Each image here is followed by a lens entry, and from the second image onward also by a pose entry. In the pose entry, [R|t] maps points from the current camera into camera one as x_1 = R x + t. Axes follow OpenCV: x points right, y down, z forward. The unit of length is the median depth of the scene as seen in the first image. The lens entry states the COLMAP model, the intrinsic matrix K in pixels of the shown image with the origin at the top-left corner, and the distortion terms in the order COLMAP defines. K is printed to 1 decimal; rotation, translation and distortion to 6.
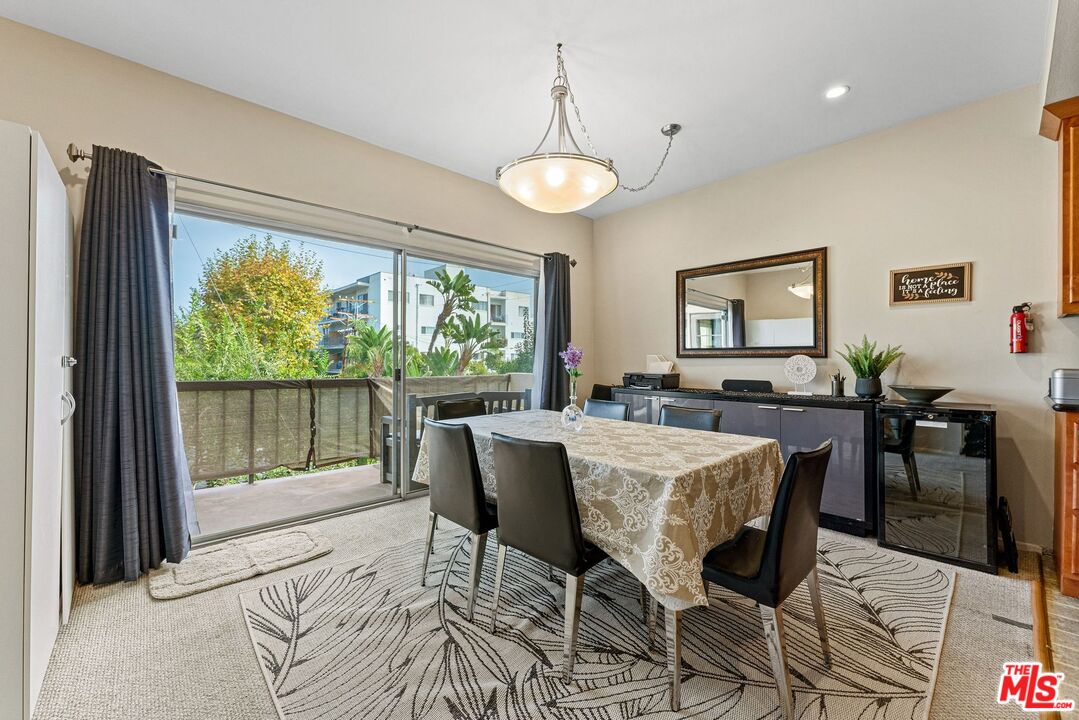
lens RADIAL K [[432.7, 0, 545.5], [0, 432.7, 351.5], [0, 0, 1]] dist [0.000587, 0.000435]
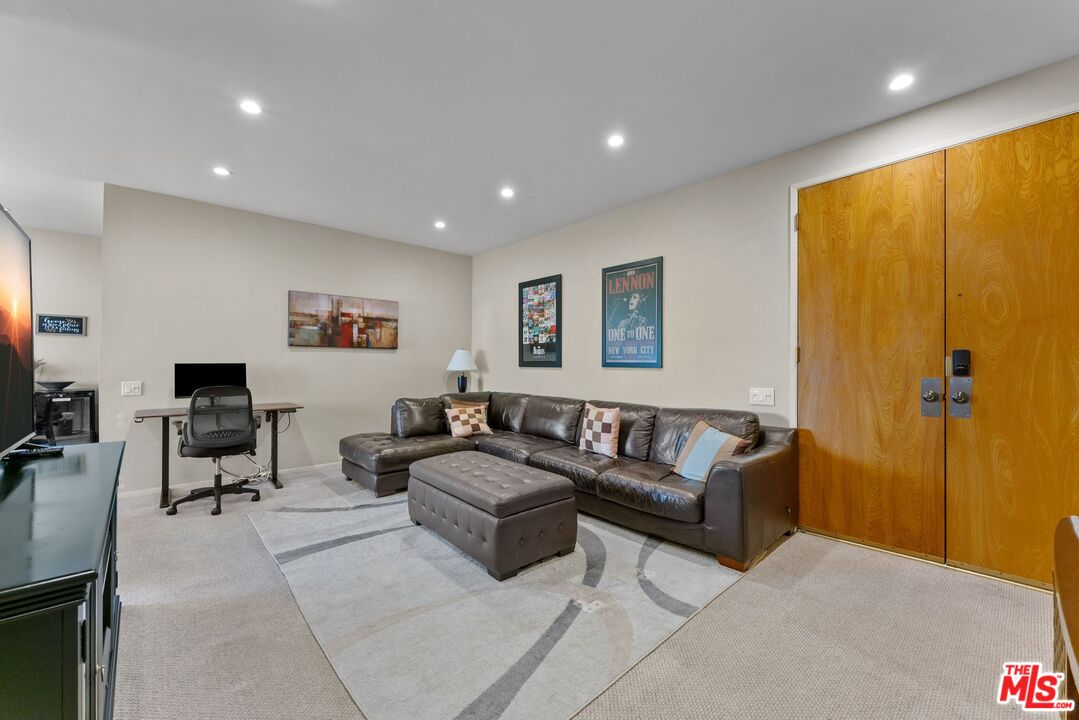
lens RADIAL K [[432.7, 0, 547.8], [0, 432.7, 360.1], [0, 0, 1]] dist [0.000587, 0.000435]
pose [[0.013149, 0.001538, 0.999912, -0.358528], [-0.015824, 0.999874, -0.001330, -0.014570], [-0.999788, -0.015805, 0.013172, -0.420979]]
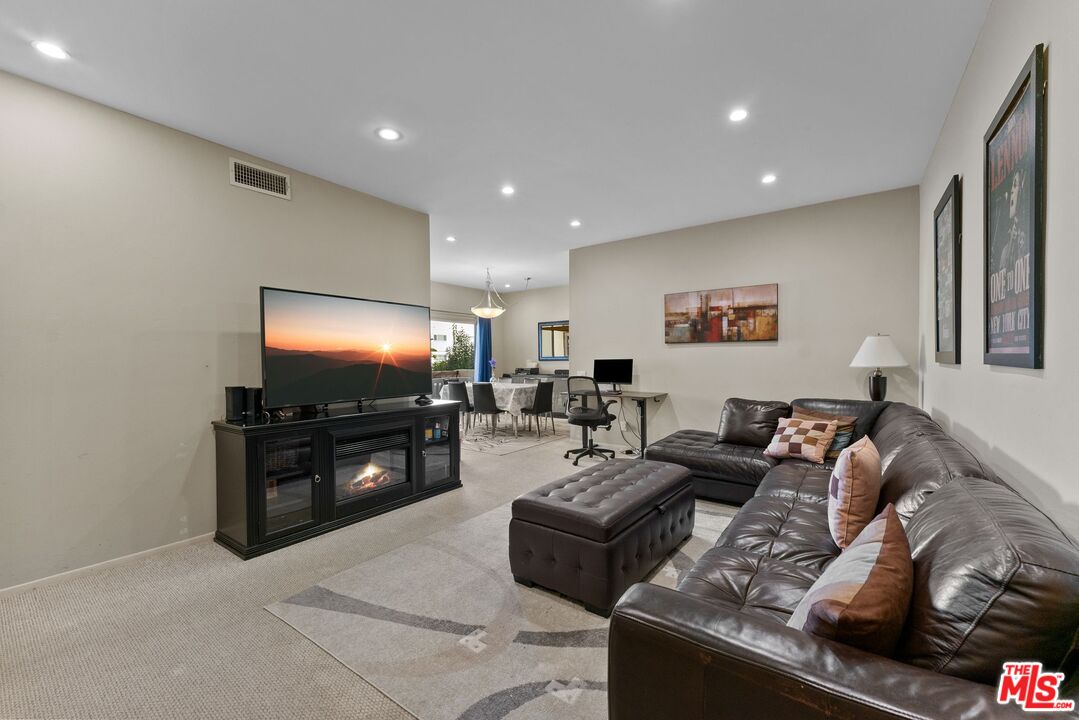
lens RADIAL K [[432.7, 0, 541.9], [0, 432.7, 364.5], [0, 0, 1]] dist [0.000587, 0.000435]
pose [[0.986633, -0.019055, 0.161840, -0.032886], [0.014586, 0.999480, 0.028758, -0.018811], [-0.162303, -0.026013, 0.986398, -0.729938]]
